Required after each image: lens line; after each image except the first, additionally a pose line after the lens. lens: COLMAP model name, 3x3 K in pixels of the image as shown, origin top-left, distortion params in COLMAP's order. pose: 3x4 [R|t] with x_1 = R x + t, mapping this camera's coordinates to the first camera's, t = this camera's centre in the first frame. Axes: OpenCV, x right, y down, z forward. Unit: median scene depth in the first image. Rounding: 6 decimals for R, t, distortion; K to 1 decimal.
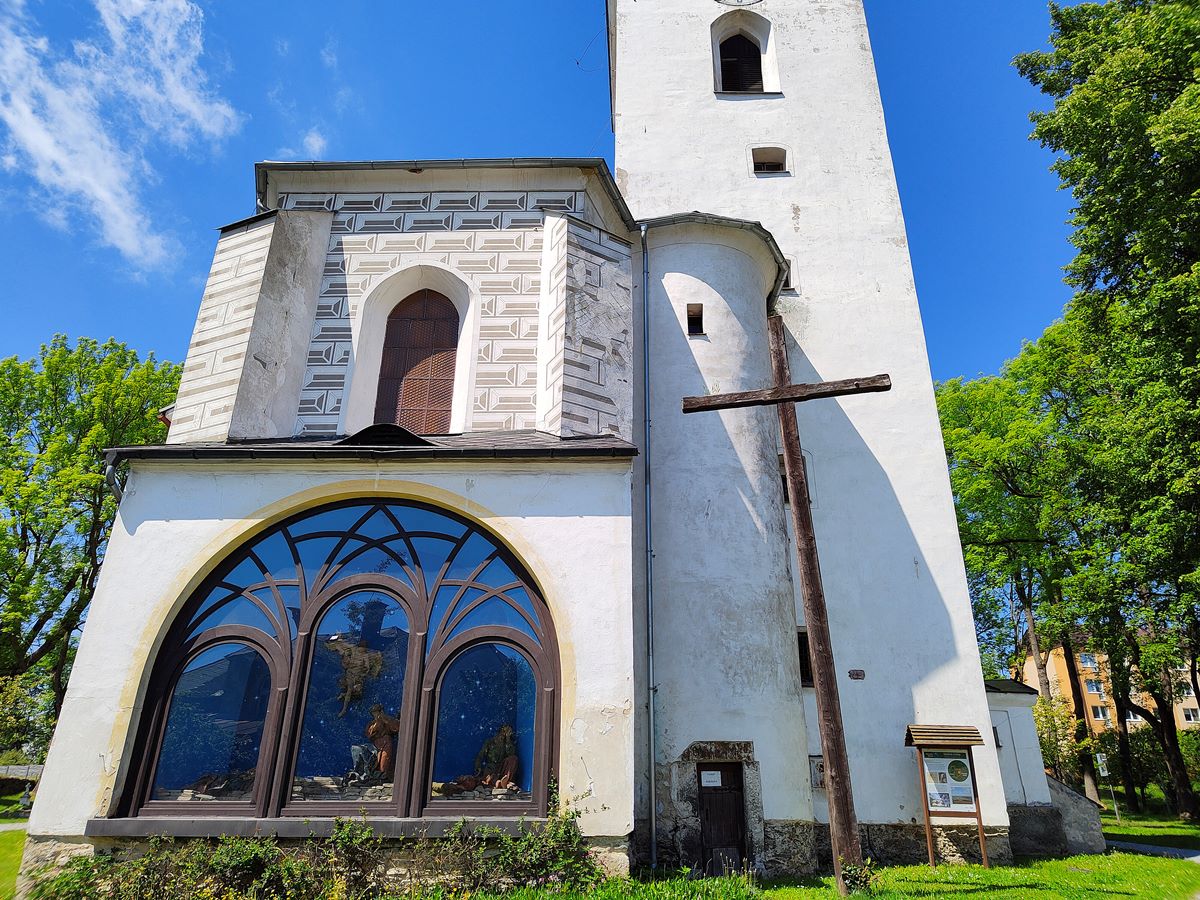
lens RADIAL K [[790.4, 0, 602.0], [0, 790.4, 449.2], [0, 0, 1]] dist [0.008021, -0.010140]
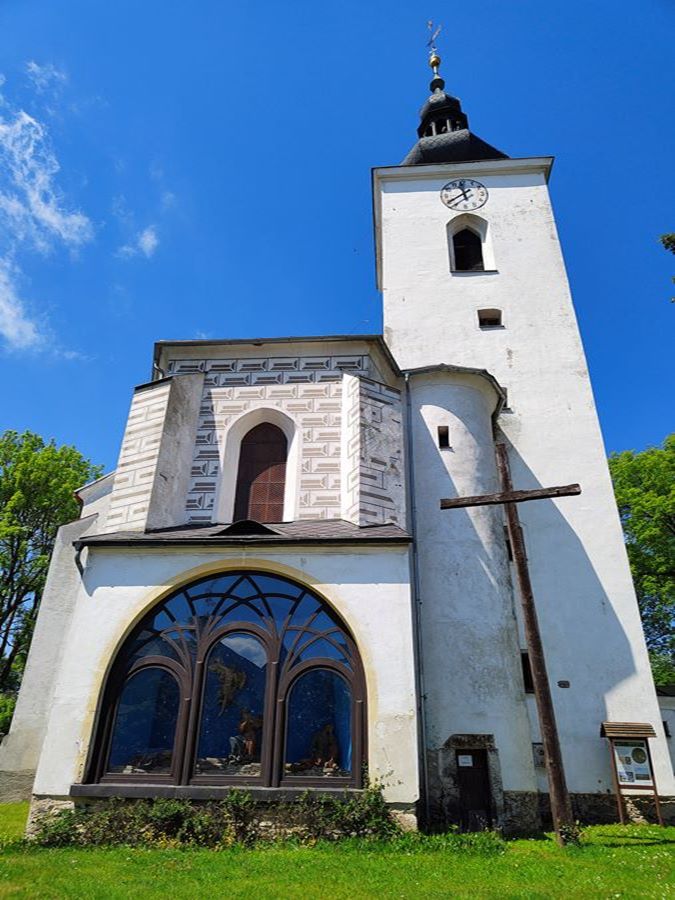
lens RADIAL K [[592.8, 0, 327.9], [0, 592.8, 451.0], [0, 0, 1]] dist [0.008021, -0.010140]
pose [[0.998495, -0.012395, -0.053417, -0.047152], [0.008921, 0.997859, -0.064789, -0.081122], [0.054105, 0.064215, 0.996468, -0.136008]]
